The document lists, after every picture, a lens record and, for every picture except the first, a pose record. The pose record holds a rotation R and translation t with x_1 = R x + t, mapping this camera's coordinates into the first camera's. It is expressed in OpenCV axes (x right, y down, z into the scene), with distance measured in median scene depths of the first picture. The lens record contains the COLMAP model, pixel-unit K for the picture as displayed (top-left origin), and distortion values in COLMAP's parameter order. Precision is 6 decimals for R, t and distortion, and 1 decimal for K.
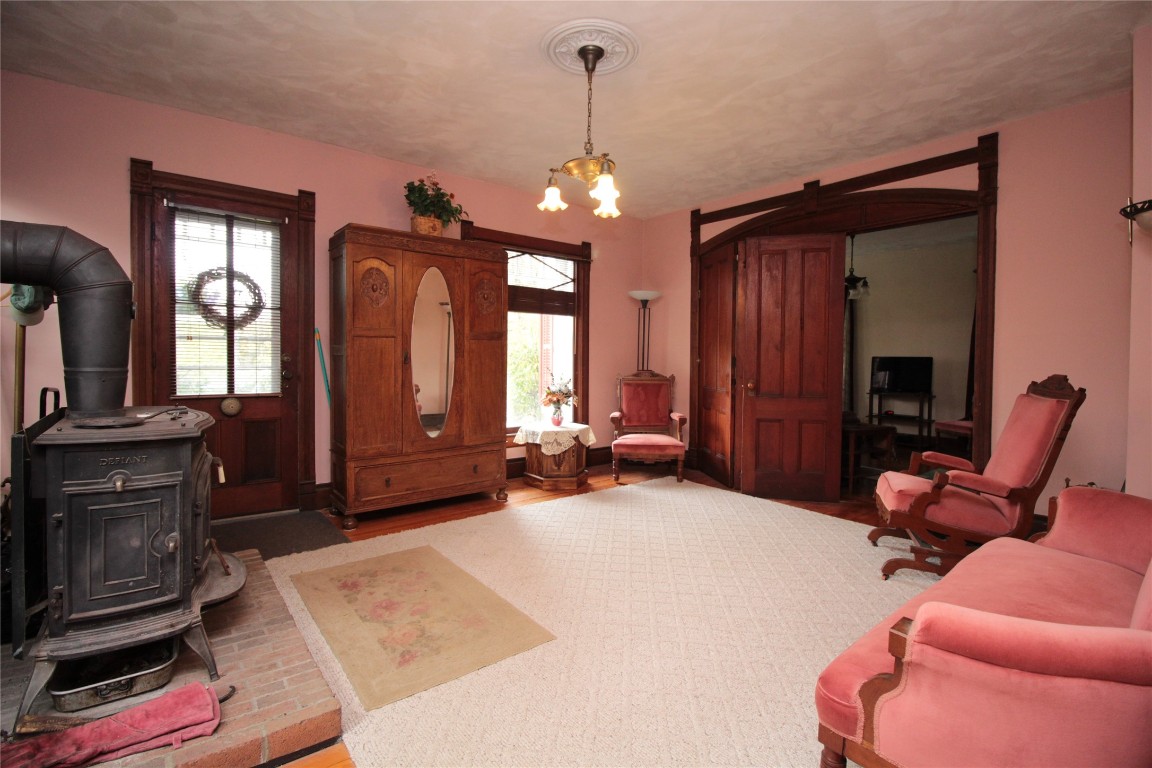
lens RADIAL K [[531.4, 0, 579.5], [0, 531.4, 367.2], [0, 0, 1]] dist [-0.001945, -0.000789]
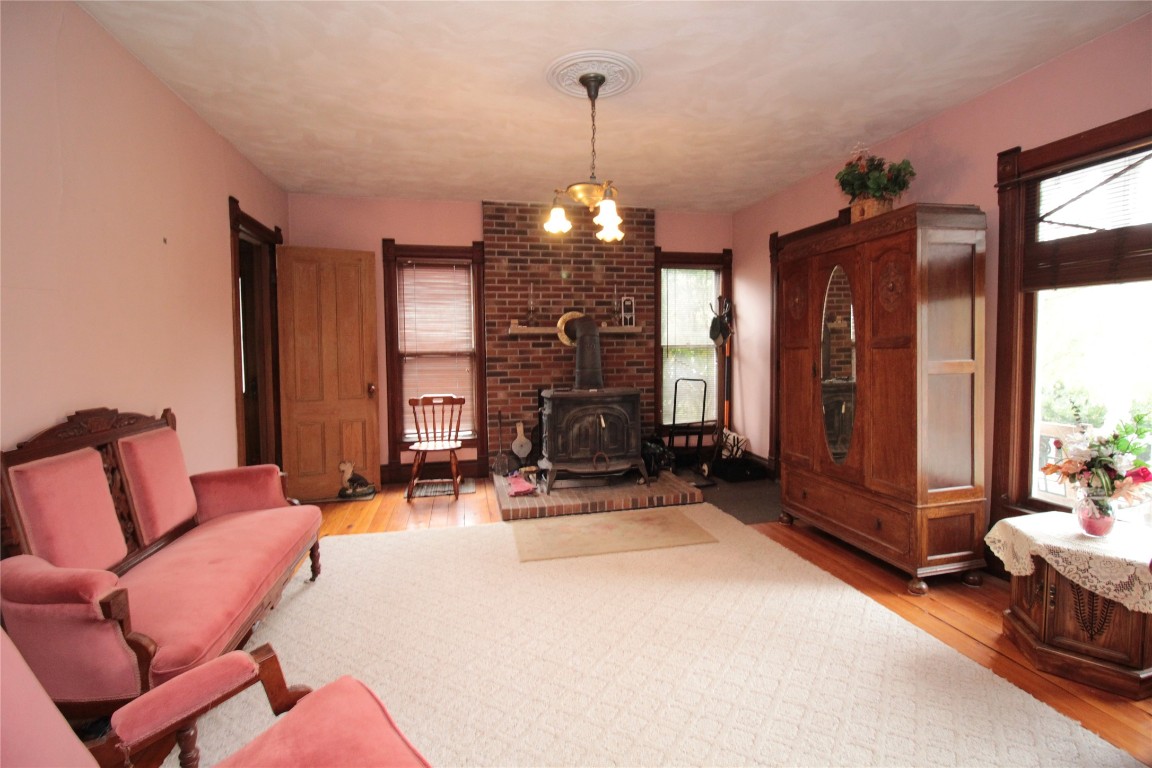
lens RADIAL K [[531.4, 0, 579.5], [0, 531.4, 367.2], [0, 0, 1]] dist [-0.001945, -0.000789]
pose [[-0.431699, 0.027842, -0.901588, 0.717799], [-0.015538, 0.999146, 0.038295, -0.053390], [0.901884, 0.030541, -0.430897, 1.056077]]
